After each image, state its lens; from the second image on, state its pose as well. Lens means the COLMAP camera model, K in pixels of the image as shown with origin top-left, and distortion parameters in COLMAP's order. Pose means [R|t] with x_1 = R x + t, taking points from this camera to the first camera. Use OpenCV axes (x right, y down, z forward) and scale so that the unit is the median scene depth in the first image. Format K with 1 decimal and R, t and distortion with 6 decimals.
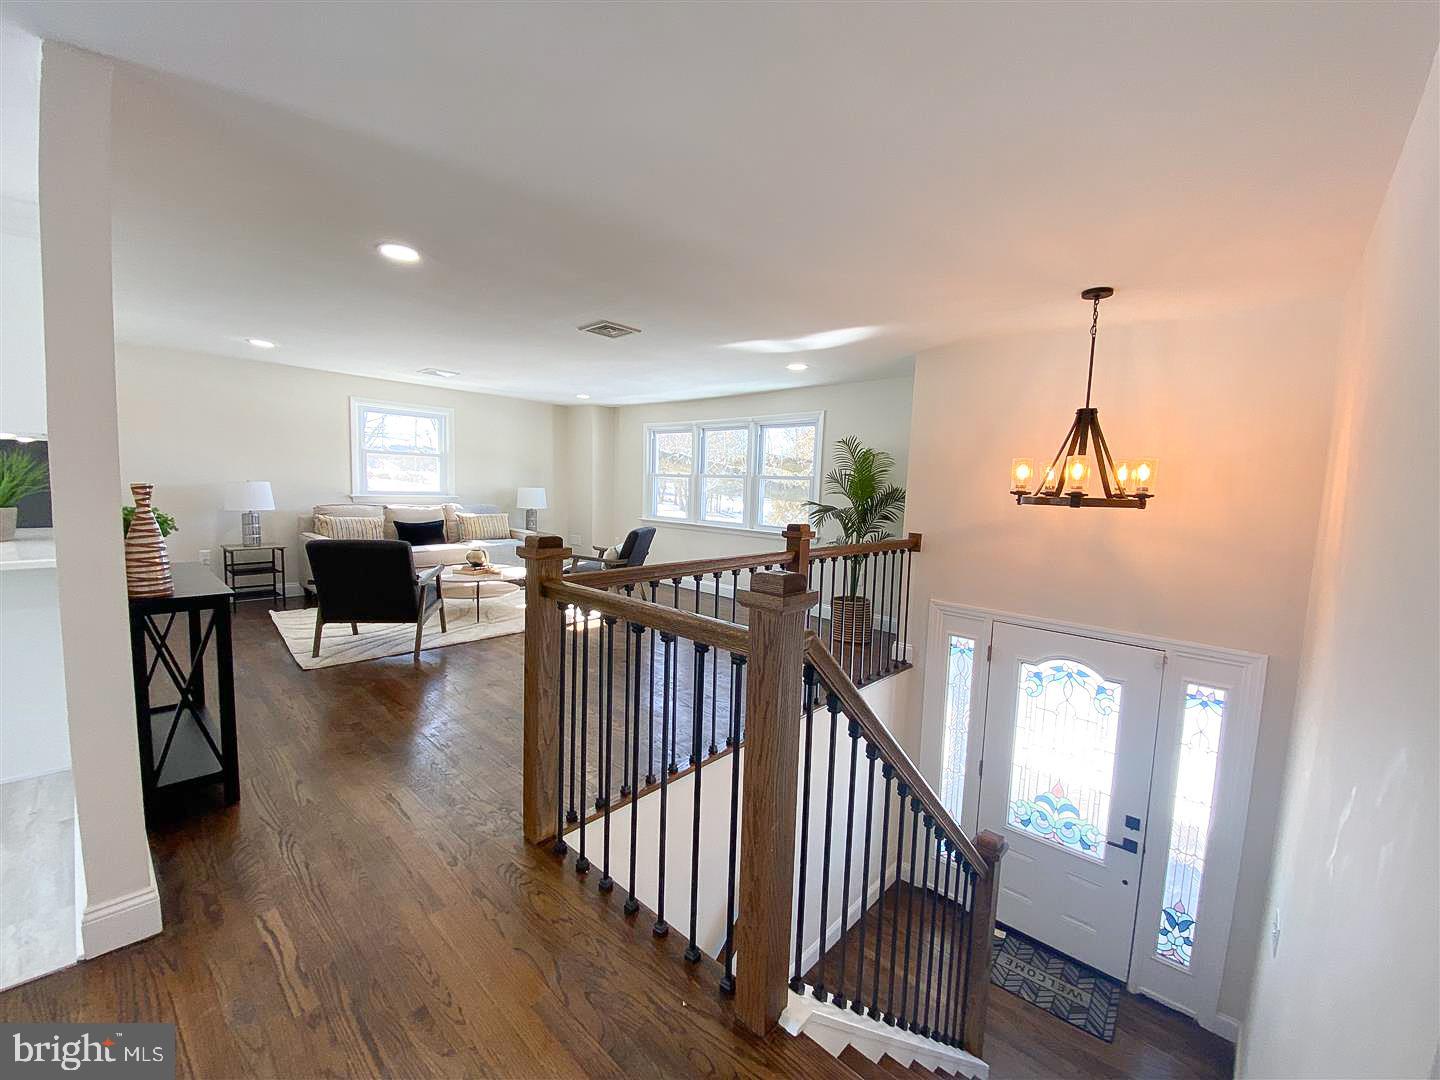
lens RADIAL K [[579.4, 0, 723.4], [0, 579.4, 536.9], [0, 0, 1]] dist [0.015686, -0.015548]
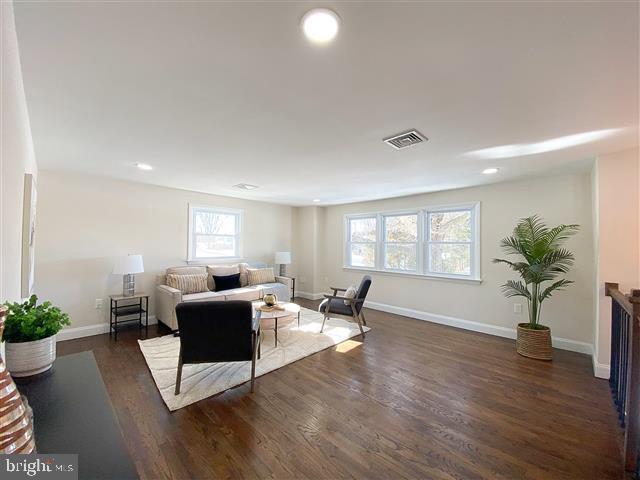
lens RADIAL K [[256.5, 0, 322.7], [0, 256.5, 238.9], [0, 0, 1]] dist [0.027035, -0.022705]
pose [[0.999378, -0.029110, -0.019906, -0.258802], [0.026755, 0.993596, -0.109773, -0.046648], [0.022974, 0.109173, 0.993757, 0.289312]]
